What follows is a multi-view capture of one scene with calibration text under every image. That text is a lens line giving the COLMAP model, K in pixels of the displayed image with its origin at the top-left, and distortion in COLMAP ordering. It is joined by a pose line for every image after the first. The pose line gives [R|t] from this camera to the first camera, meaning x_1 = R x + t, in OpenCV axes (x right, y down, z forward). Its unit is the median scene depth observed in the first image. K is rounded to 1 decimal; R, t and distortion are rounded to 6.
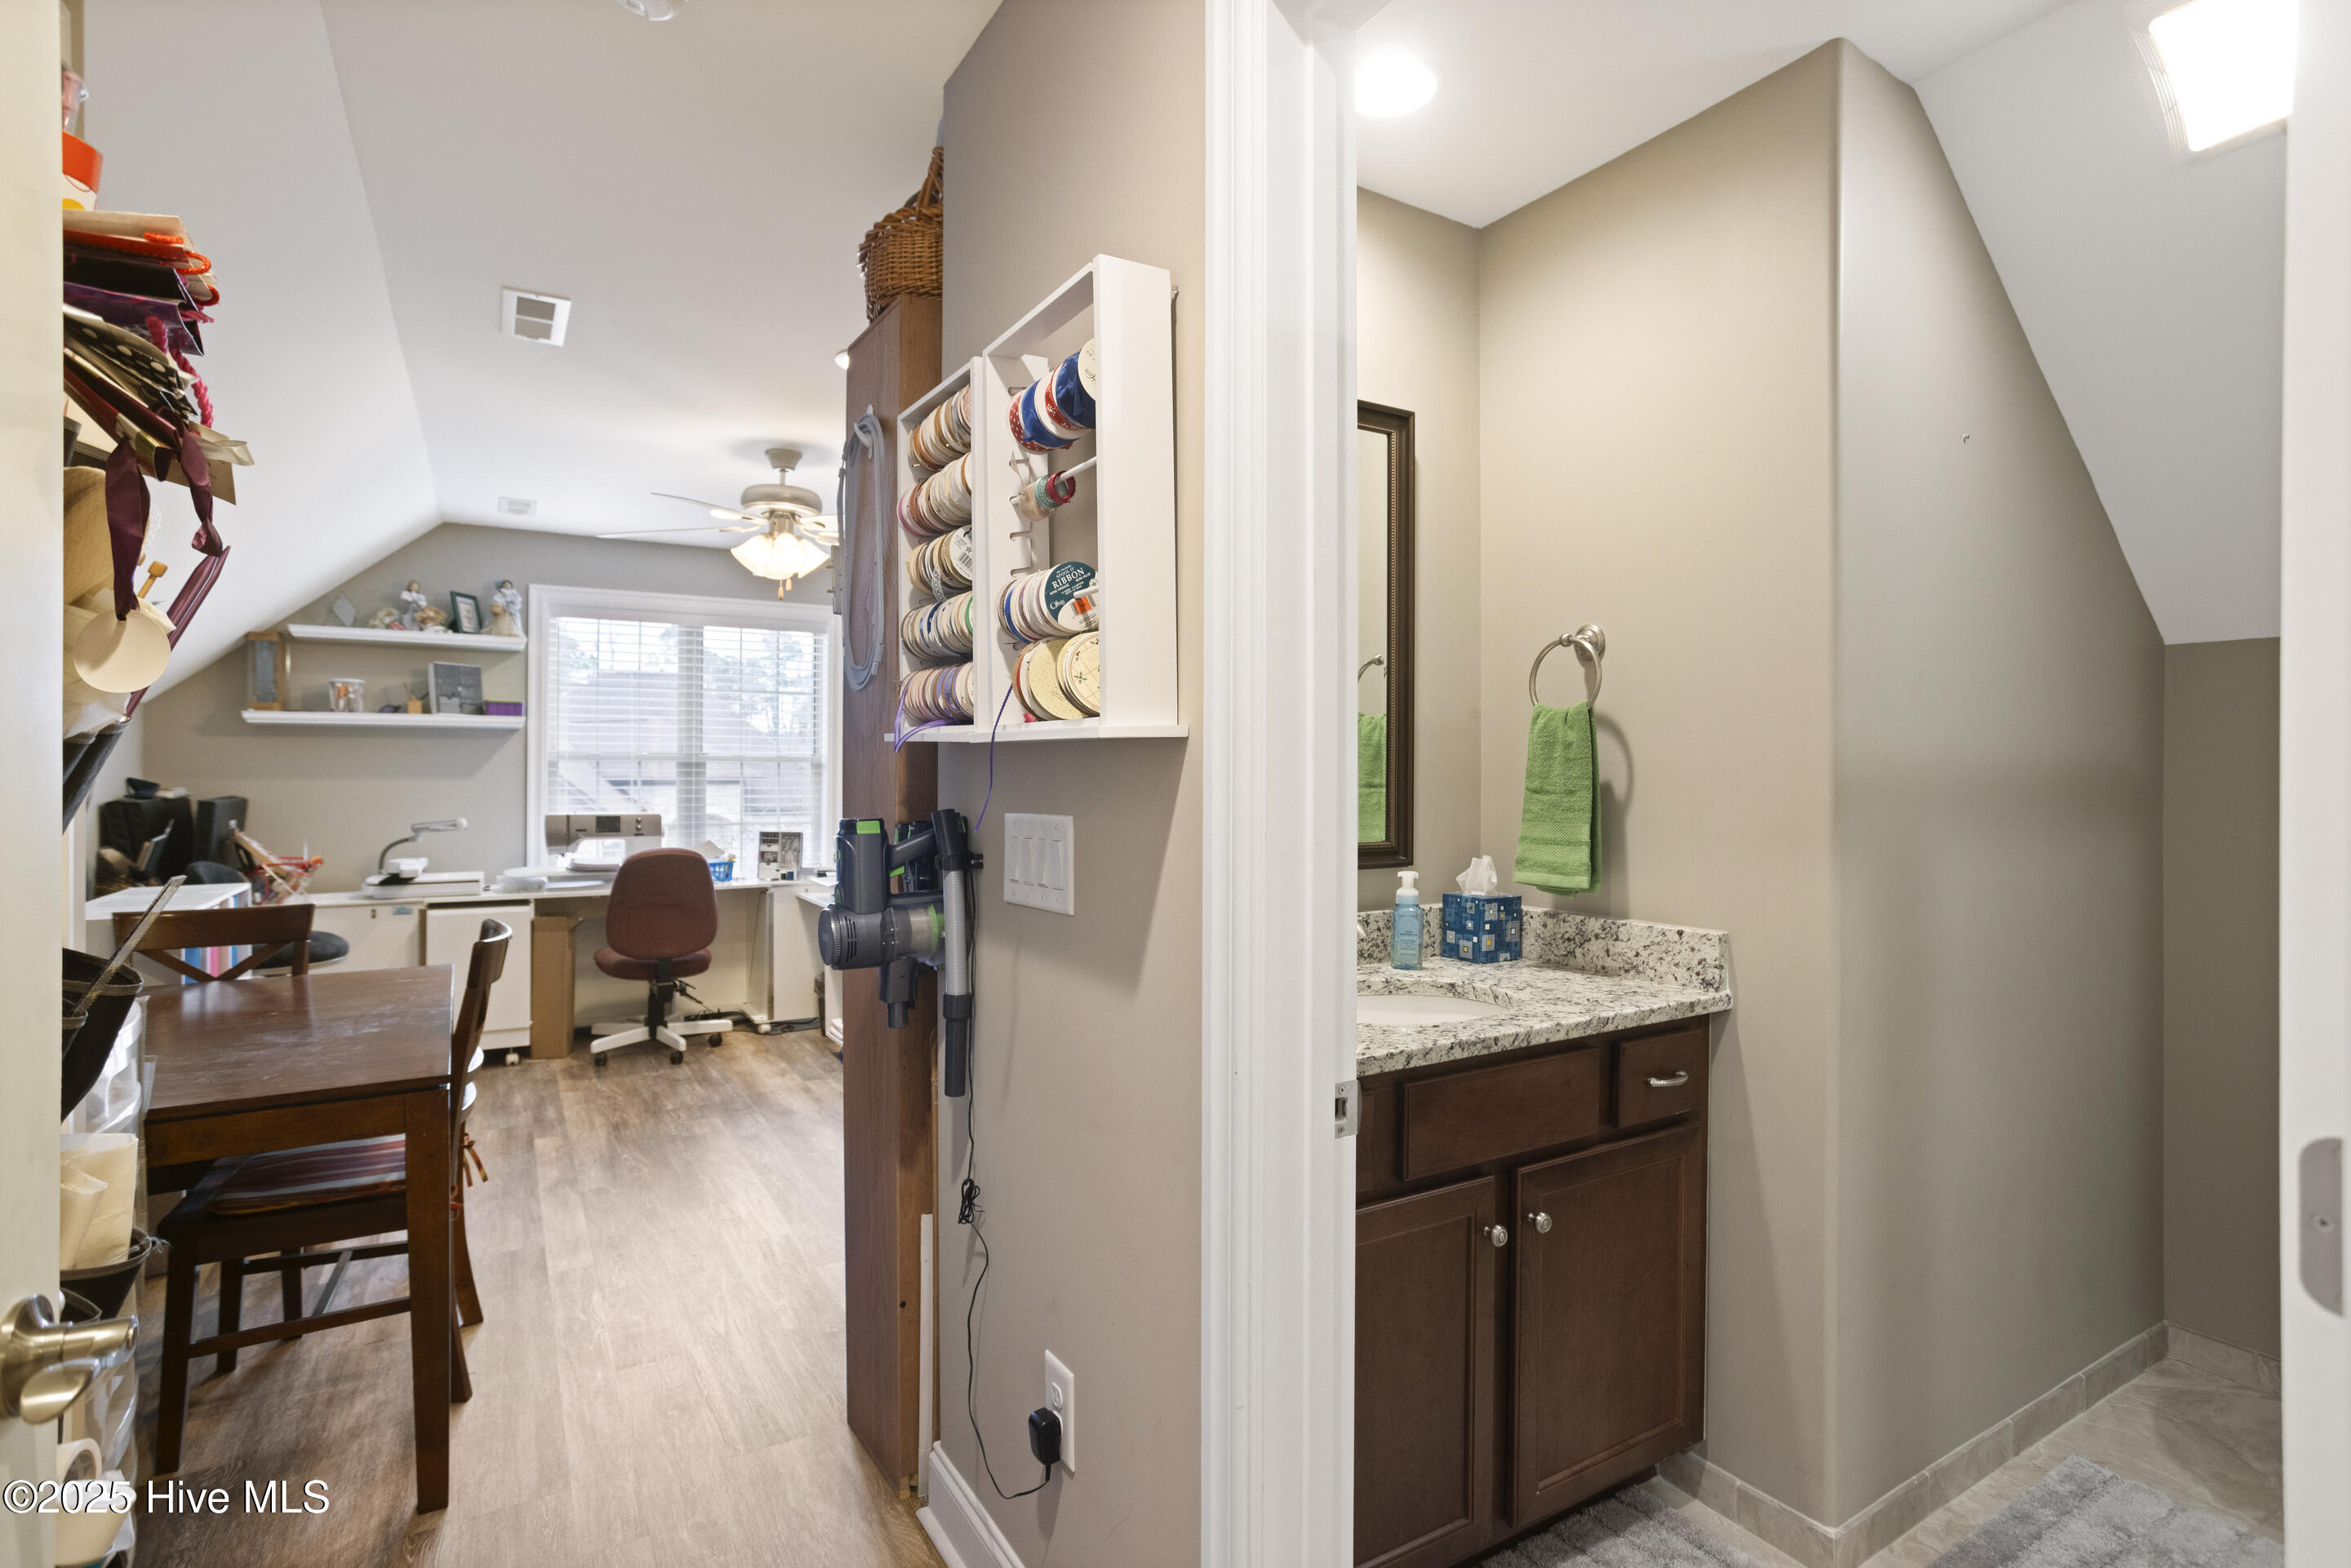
lens RADIAL K [[1122.6, 0, 1171.1], [0, 1122.6, 779.5], [0, 0, 1]] dist [-0.027517, 0.009702]
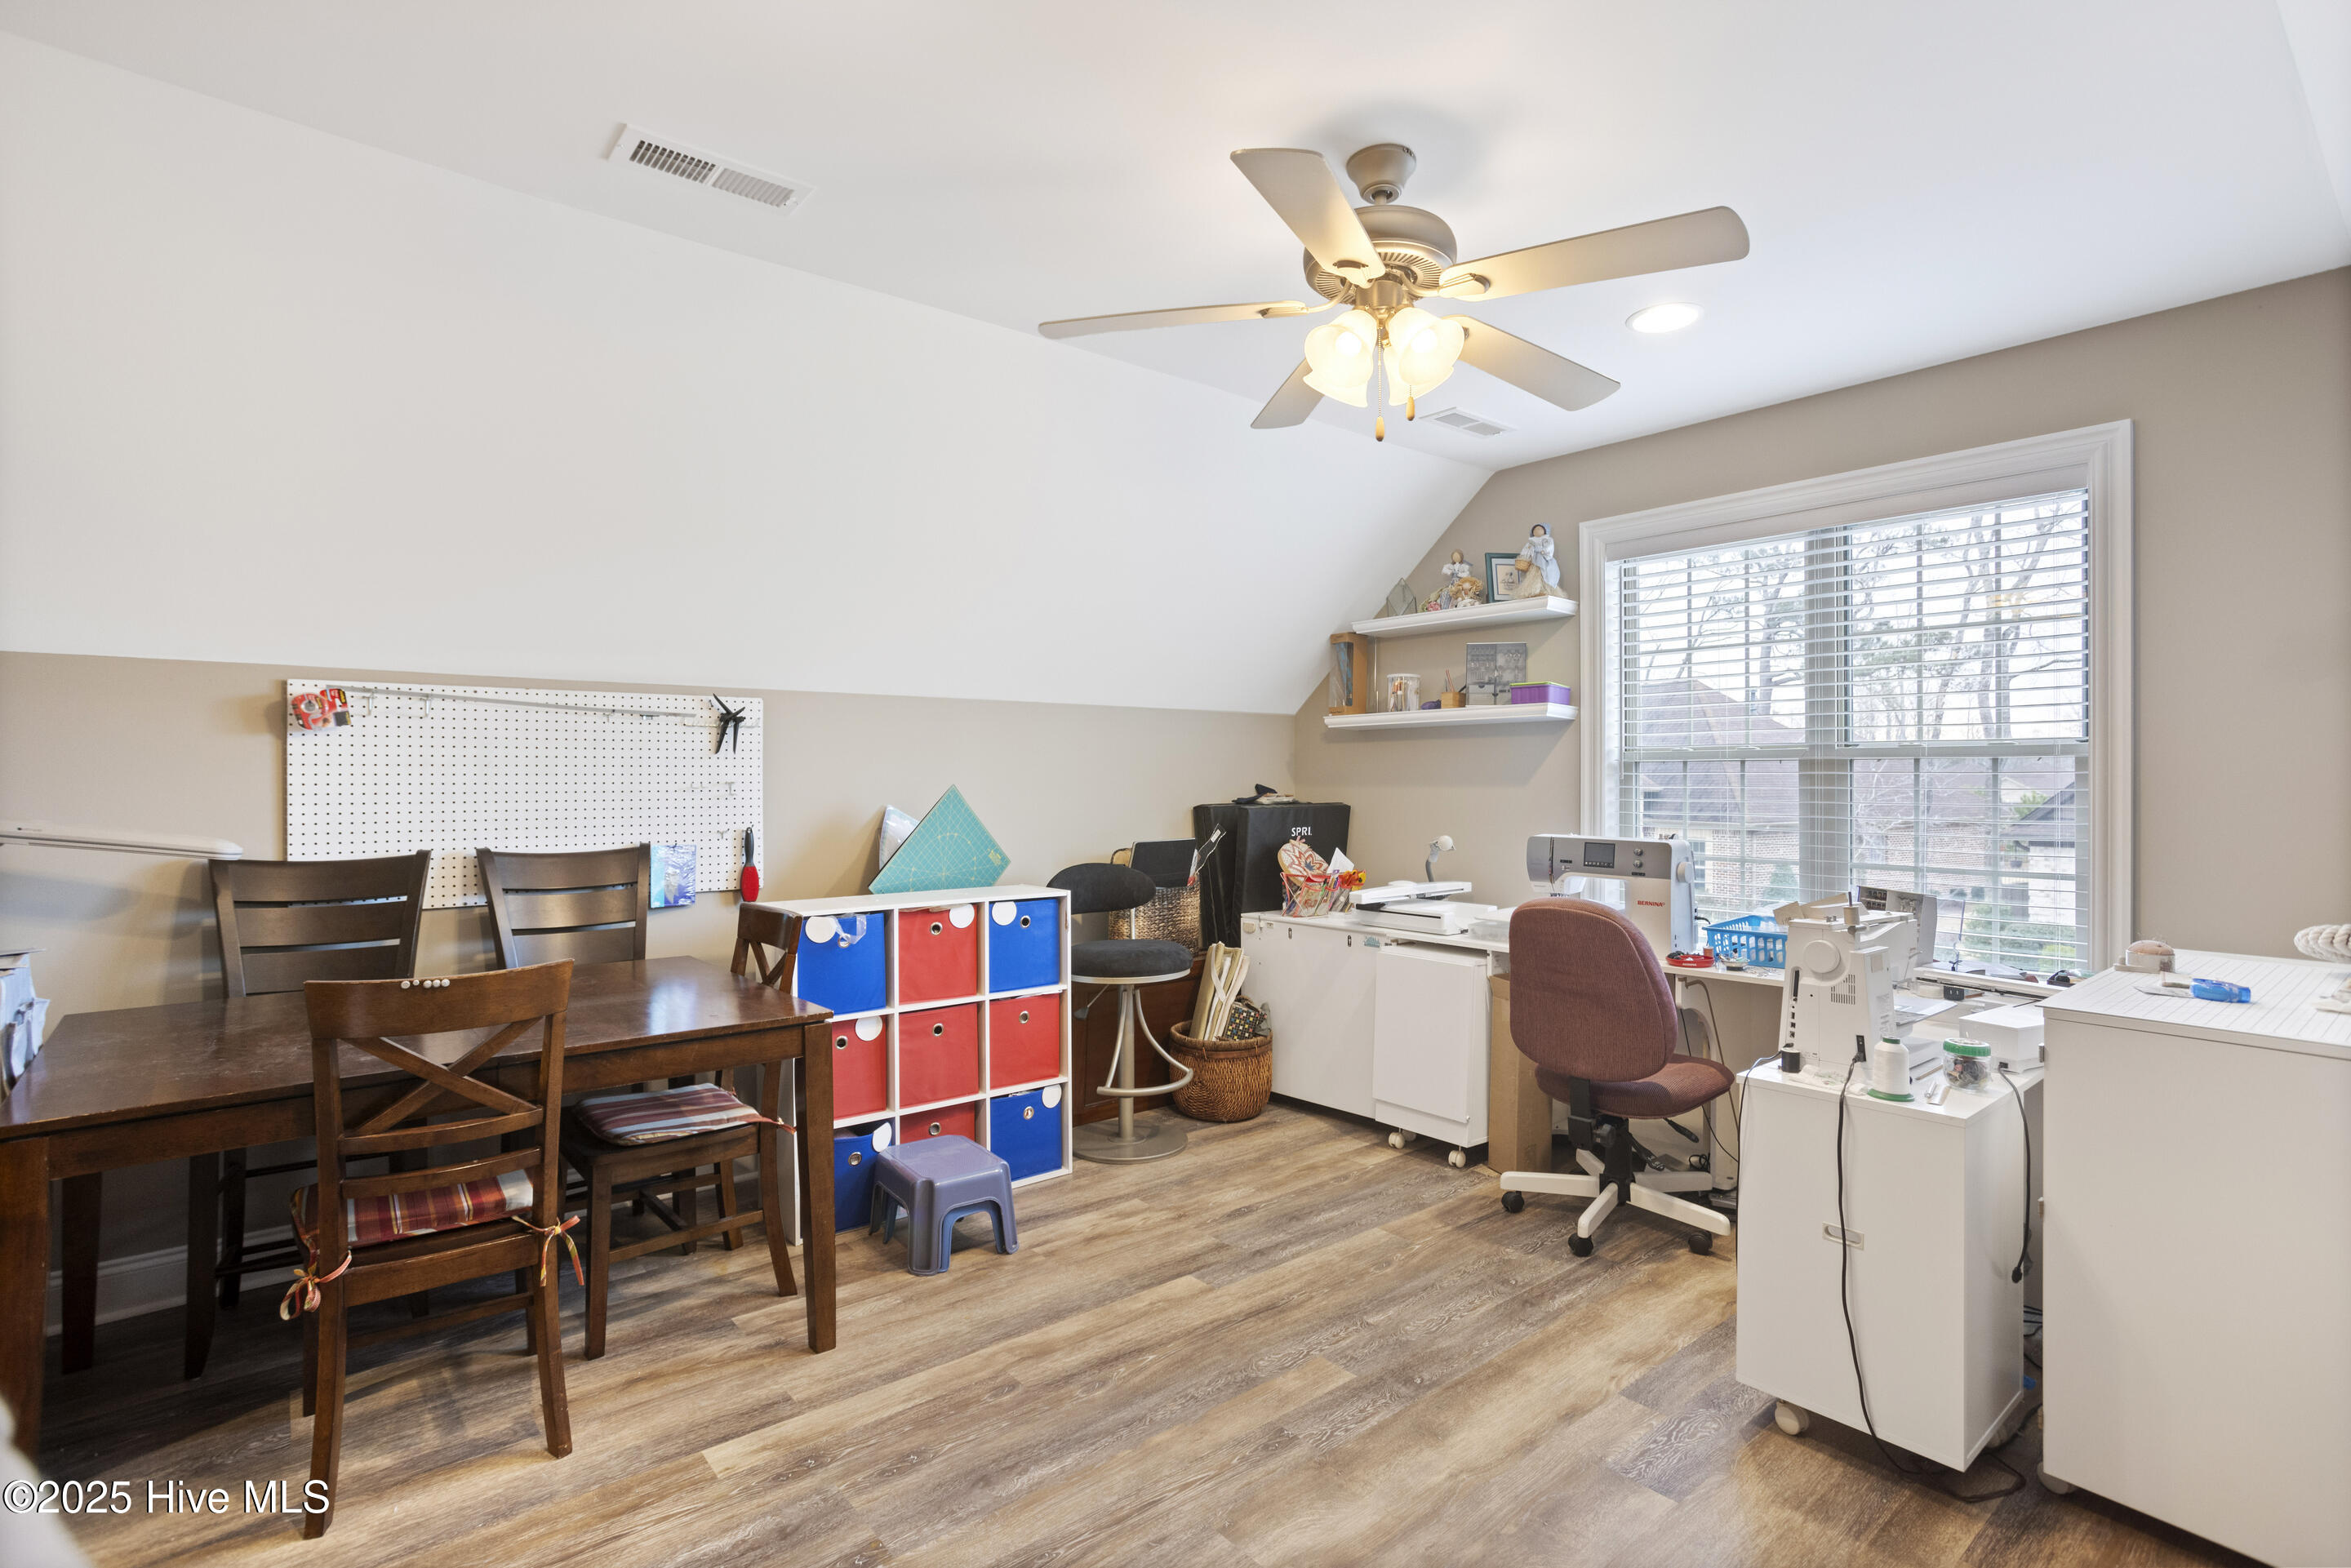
lens RADIAL K [[1122.6, 0, 1164.2], [0, 1122.6, 776.4], [0, 0, 1]] dist [-0.027517, 0.009702]
pose [[0.149888, -0.006674, -0.988681, 0.096927], [-0.006970, 0.999945, -0.007806, 0.000247], [0.988678, 0.008061, 0.149833, 0.534674]]
